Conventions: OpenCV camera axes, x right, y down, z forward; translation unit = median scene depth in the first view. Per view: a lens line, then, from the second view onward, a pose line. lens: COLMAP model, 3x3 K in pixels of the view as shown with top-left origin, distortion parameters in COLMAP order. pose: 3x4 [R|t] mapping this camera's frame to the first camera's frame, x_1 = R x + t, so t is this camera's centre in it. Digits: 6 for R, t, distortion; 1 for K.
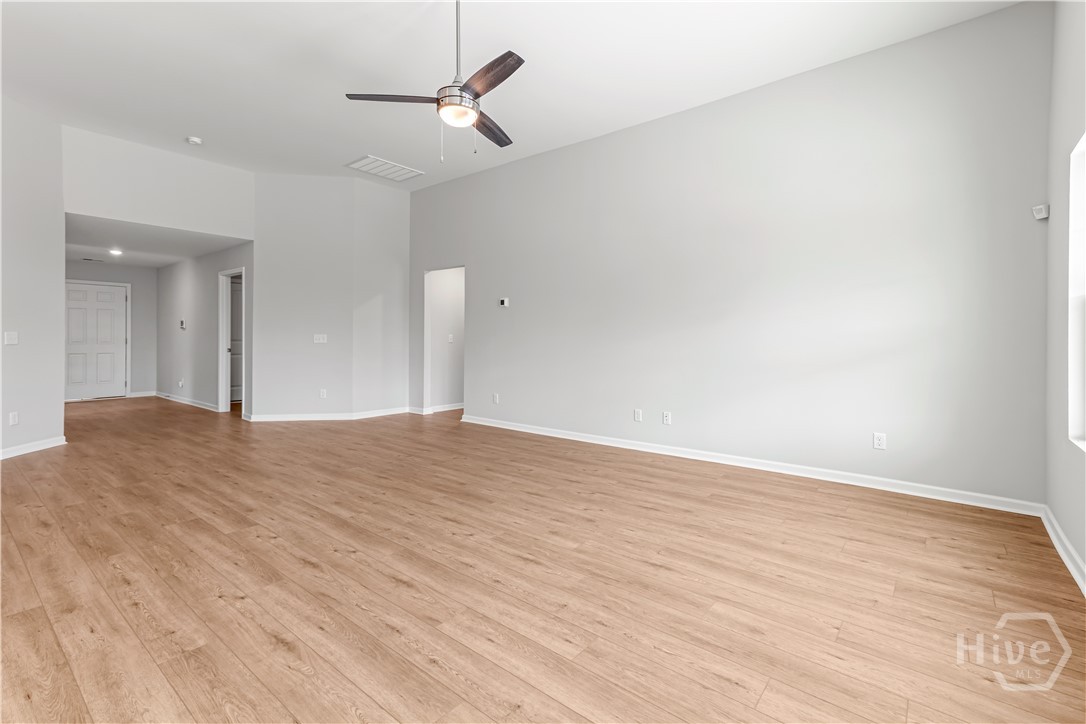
lens RADIAL K [[495.4, 0, 534.3], [0, 495.4, 329.1], [0, 0, 1]] dist [0.014393, 0.003419]
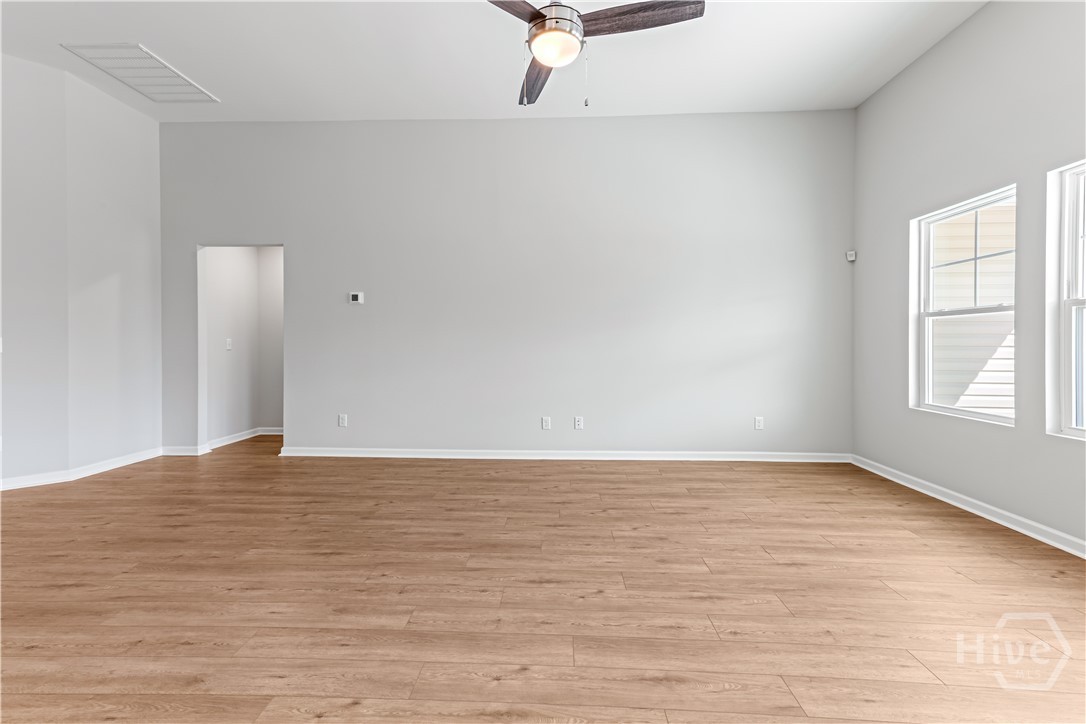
lens RADIAL K [[495.4, 0, 539.7], [0, 495.4, 344.0], [0, 0, 1]] dist [0.014393, 0.003419]
pose [[0.798994, -0.001872, 0.601337, -0.620382], [-0.008641, 0.999856, 0.014594, 0.010621], [-0.601278, -0.016857, 0.798862, 0.399131]]
